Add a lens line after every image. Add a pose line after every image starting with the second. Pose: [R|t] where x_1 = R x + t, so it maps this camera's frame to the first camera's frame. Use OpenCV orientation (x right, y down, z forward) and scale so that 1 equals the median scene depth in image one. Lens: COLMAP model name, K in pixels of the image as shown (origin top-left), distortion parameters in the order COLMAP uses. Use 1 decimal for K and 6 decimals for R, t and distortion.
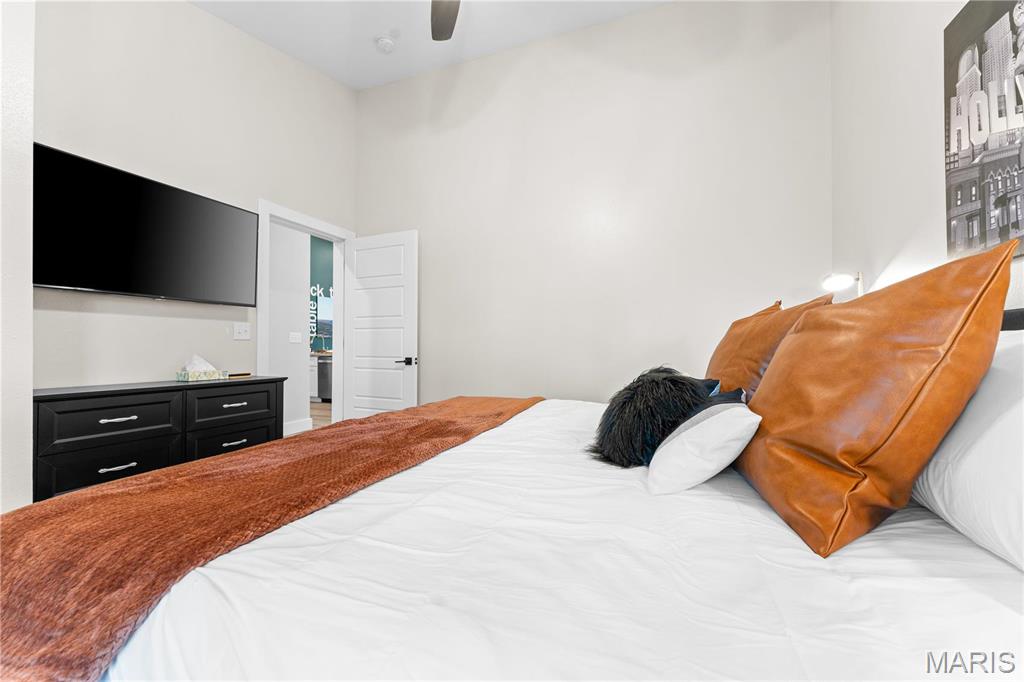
lens RADIAL K [[406.1, 0, 513.0], [0, 406.1, 340.9], [0, 0, 1]] dist [0.002643, -0.000558]
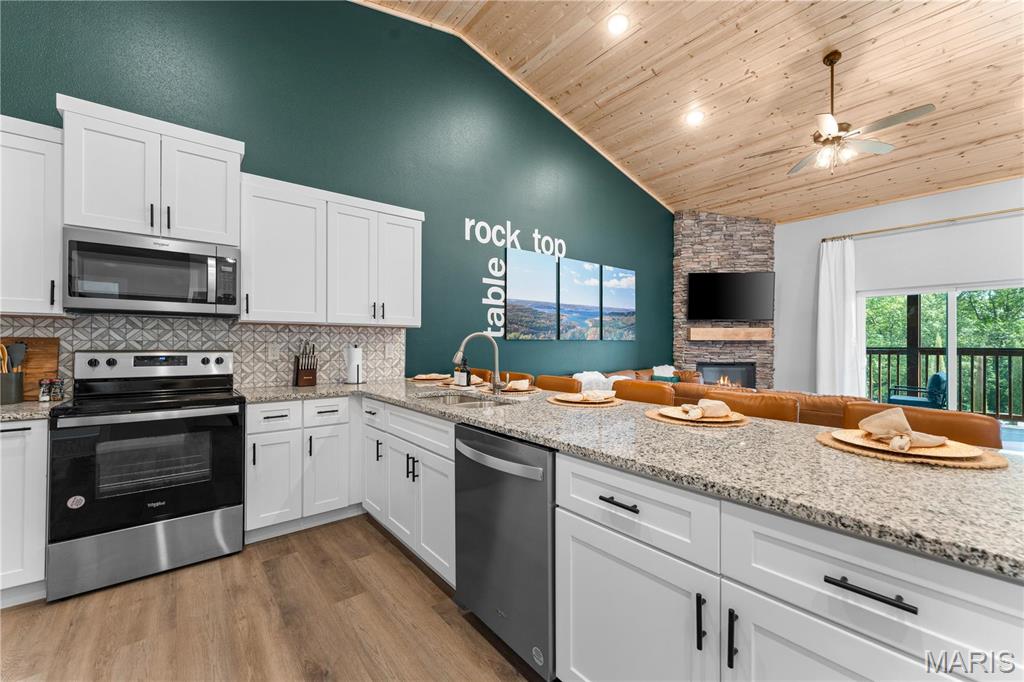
lens RADIAL K [[406.1, 0, 514.1], [0, 406.1, 342.4], [0, 0, 1]] dist [0.002643, -0.000558]
pose [[0.867341, -0.000047, -0.497715, -0.253349], [0.003036, 0.999982, 0.005196, -0.007638], [0.497705, -0.006018, 0.867325, 0.619500]]
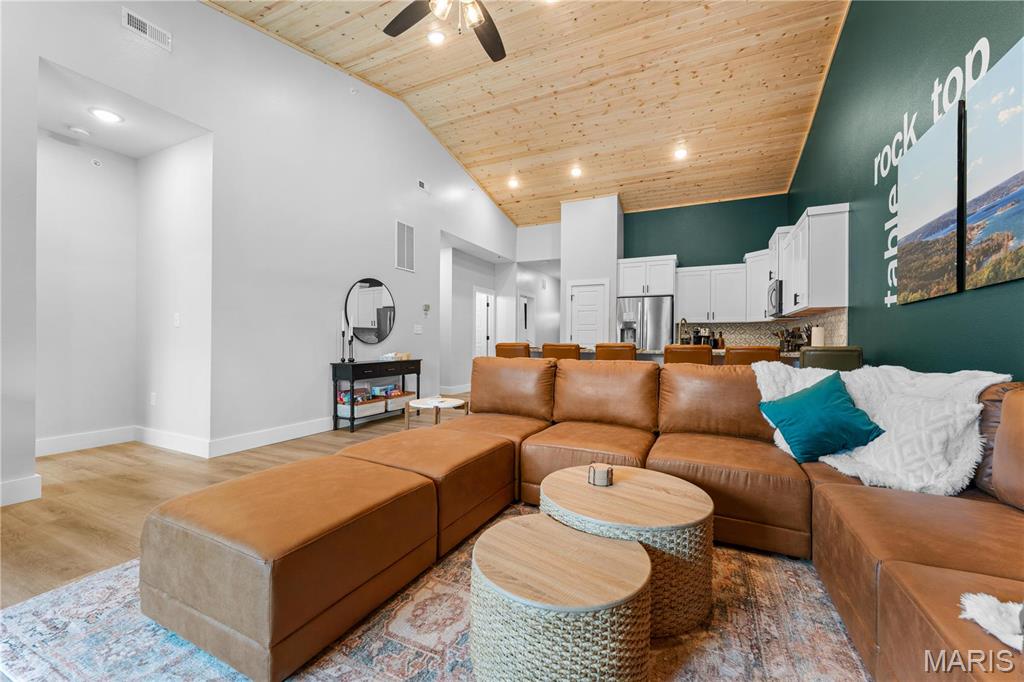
lens RADIAL K [[406.1, 0, 509.4], [0, 406.1, 341.0], [0, 0, 1]] dist [0.002643, -0.000558]
pose [[-0.995603, -0.011073, 0.093017, -0.238954], [-0.012609, 0.999793, -0.015942, 0.024549], [-0.092821, -0.017045, -0.995537, 1.313206]]
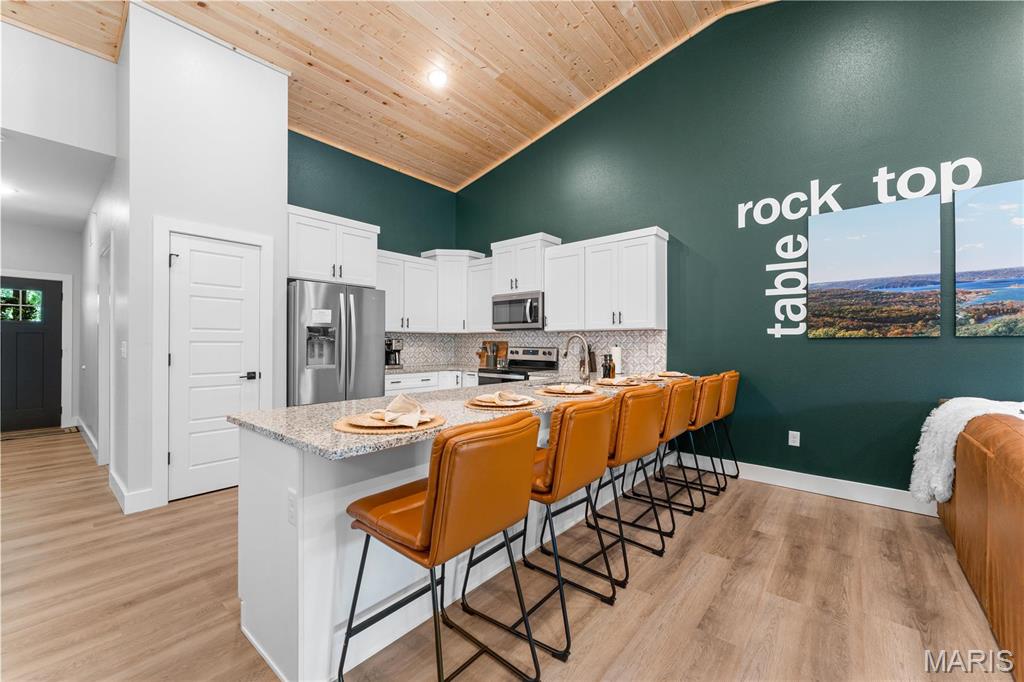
lens RADIAL K [[406.1, 0, 511.4], [0, 406.1, 342.4], [0, 0, 1]] dist [0.002643, -0.000558]
pose [[-0.334617, -0.004044, -0.942346, -0.078816], [0.008916, 0.999932, -0.007457, -0.004416], [0.942312, -0.010897, -0.334558, 0.883107]]
